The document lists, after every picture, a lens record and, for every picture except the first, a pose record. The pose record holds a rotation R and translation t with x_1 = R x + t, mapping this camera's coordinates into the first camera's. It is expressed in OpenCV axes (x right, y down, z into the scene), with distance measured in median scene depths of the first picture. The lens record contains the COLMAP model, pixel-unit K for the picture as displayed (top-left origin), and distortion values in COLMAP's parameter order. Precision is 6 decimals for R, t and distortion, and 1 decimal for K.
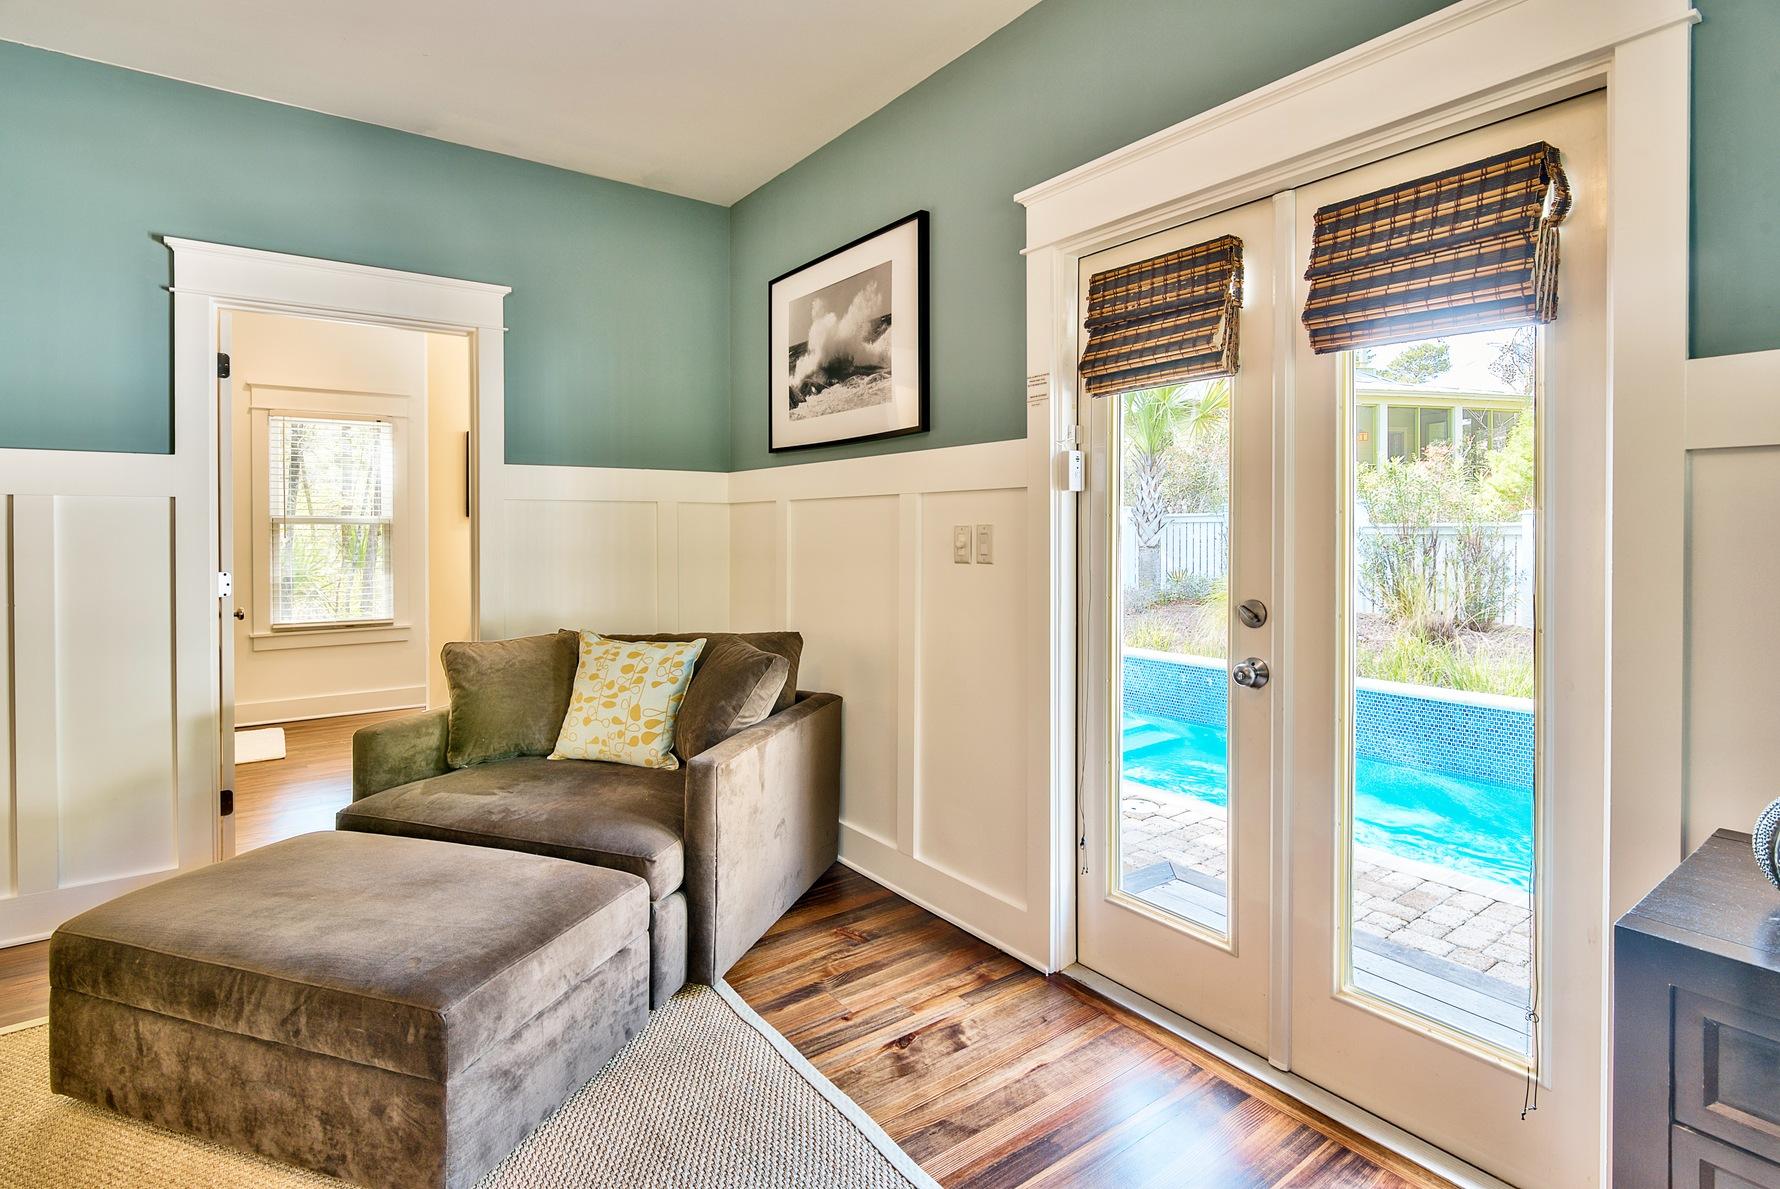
lens RADIAL K [[865.8, 0, 919.2], [0, 865.8, 535.7], [0, 0, 1]] dist [-0.005110, 0.001269]
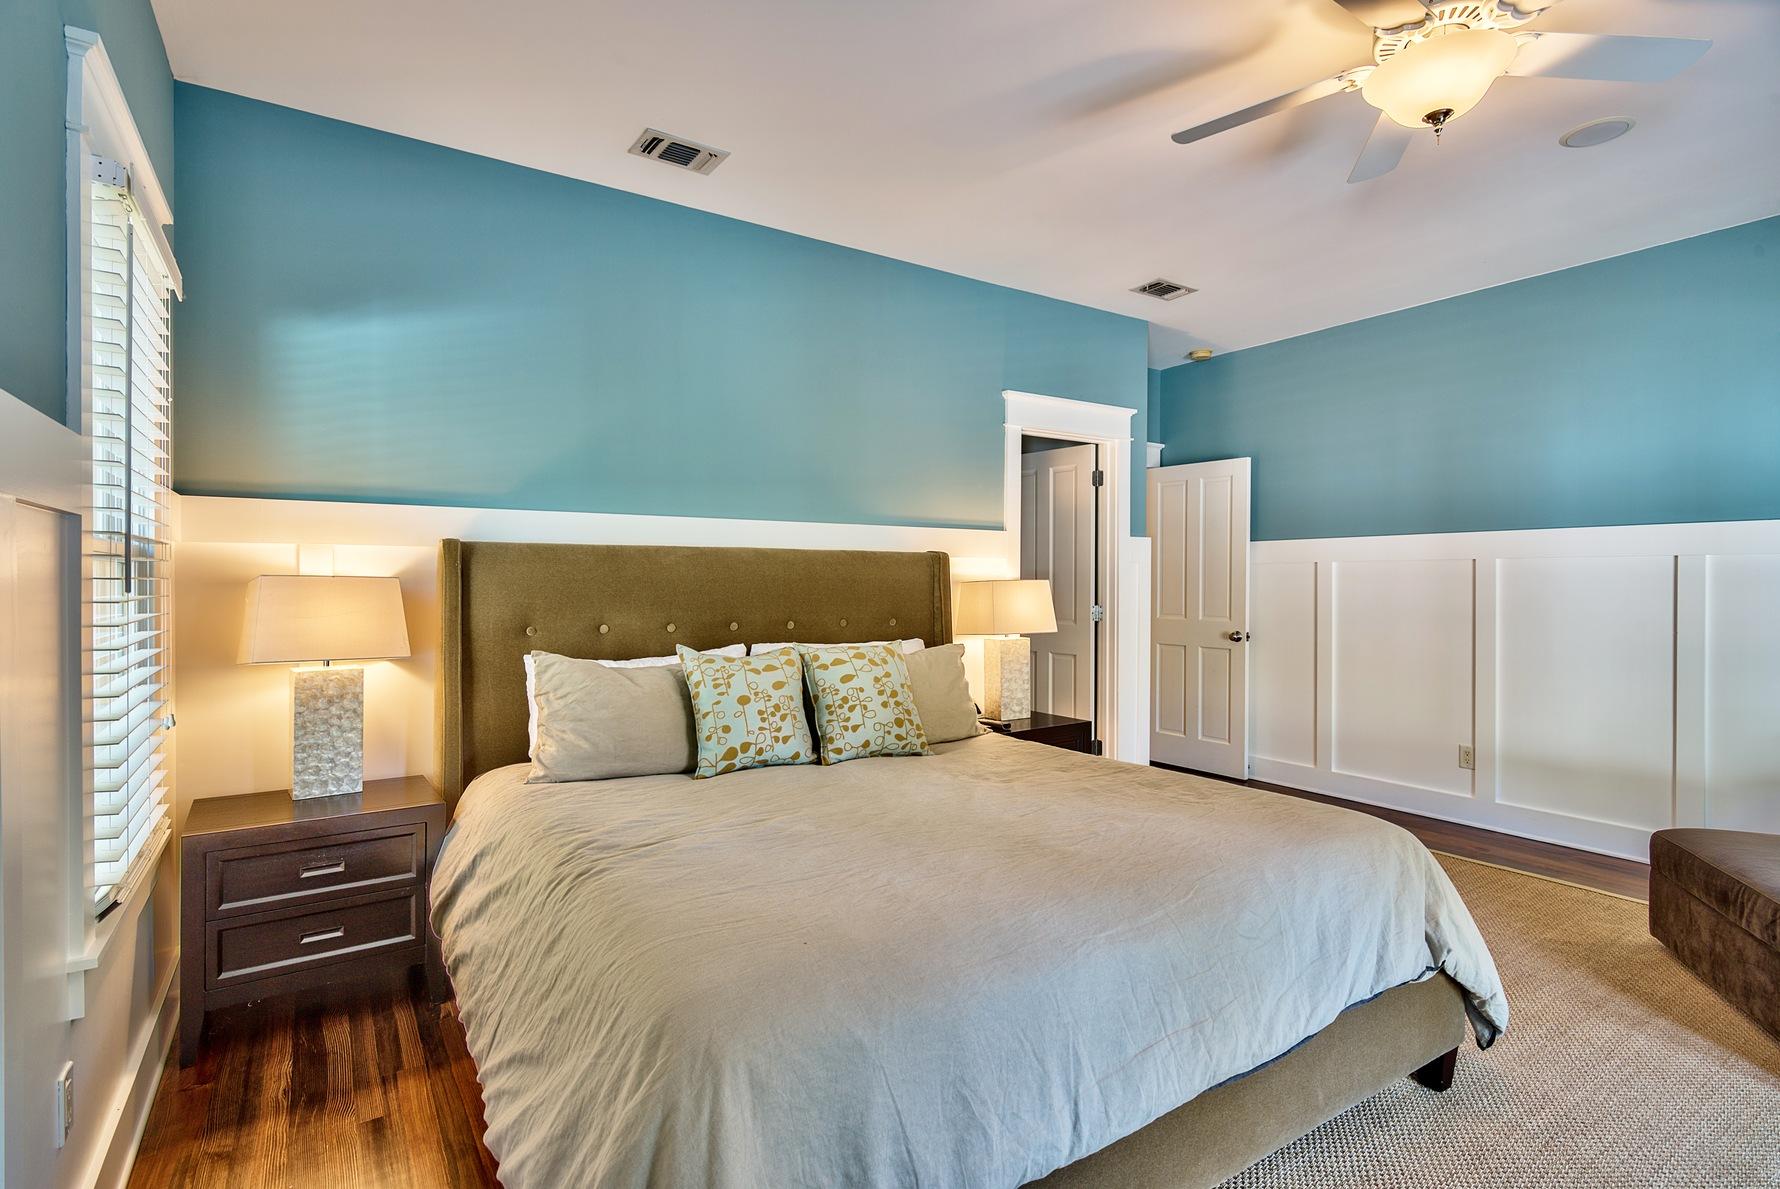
lens RADIAL K [[865.8, 0, 889.9], [0, 865.8, 591.3], [0, 0, 1]] dist [-0.005110, 0.001269]
pose [[-0.066111, 0.004114, -0.997804, 0.769822], [-0.005248, 0.999976, 0.004470, 0.019706], [0.997798, 0.005532, -0.066088, -0.339243]]
